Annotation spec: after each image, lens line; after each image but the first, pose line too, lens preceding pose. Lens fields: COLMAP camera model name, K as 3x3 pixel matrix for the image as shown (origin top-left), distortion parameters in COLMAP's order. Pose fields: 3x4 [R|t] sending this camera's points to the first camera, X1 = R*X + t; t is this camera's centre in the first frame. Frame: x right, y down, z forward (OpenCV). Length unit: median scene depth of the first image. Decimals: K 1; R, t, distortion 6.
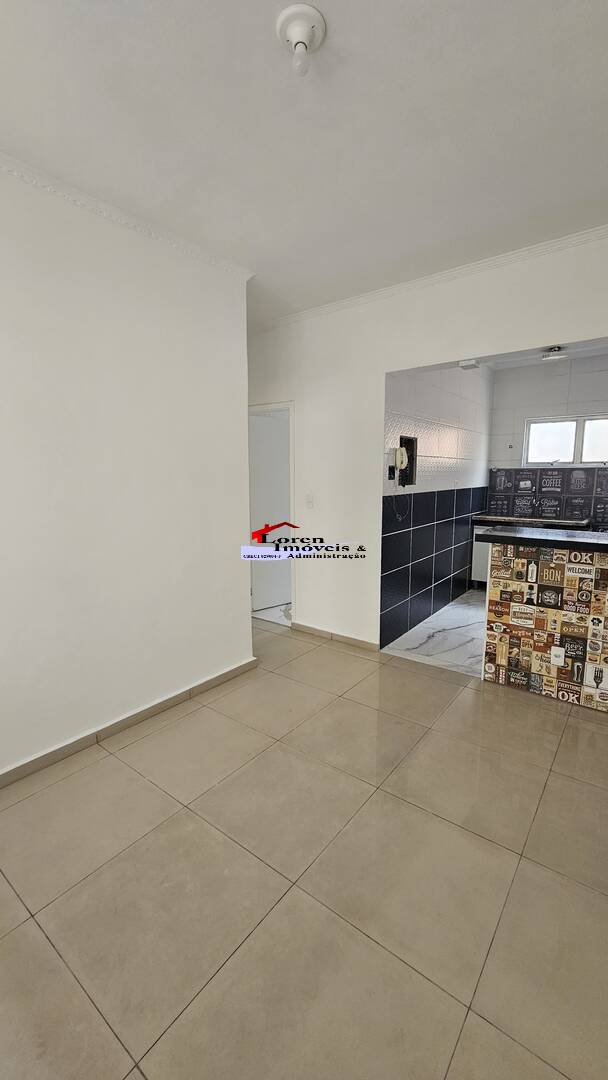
lens RADIAL K [[442.2, 0, 304.7], [0, 442.2, 539.8], [0, 0, 1]] dist [0.000343, 0.000015]
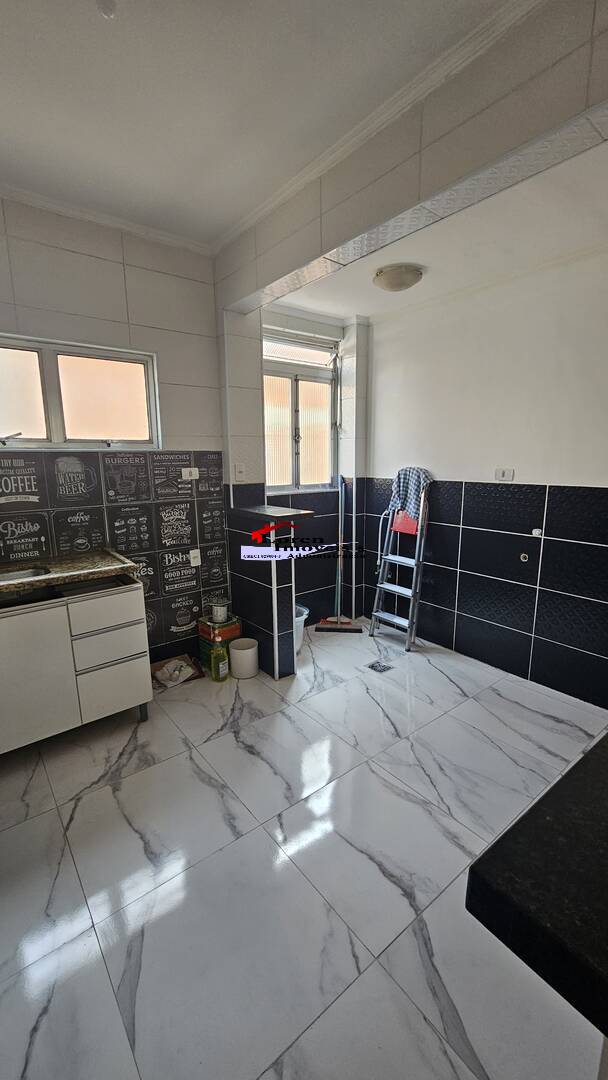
lens RADIAL K [[442.2, 0, 305.0], [0, 442.2, 539.3], [0, 0, 1]] dist [0.000343, 0.000015]
pose [[0.240839, -0.185957, 0.952584, 0.196237], [0.138741, 0.977990, 0.155840, -0.106607], [-0.960598, 0.094630, 0.261338, 0.622630]]
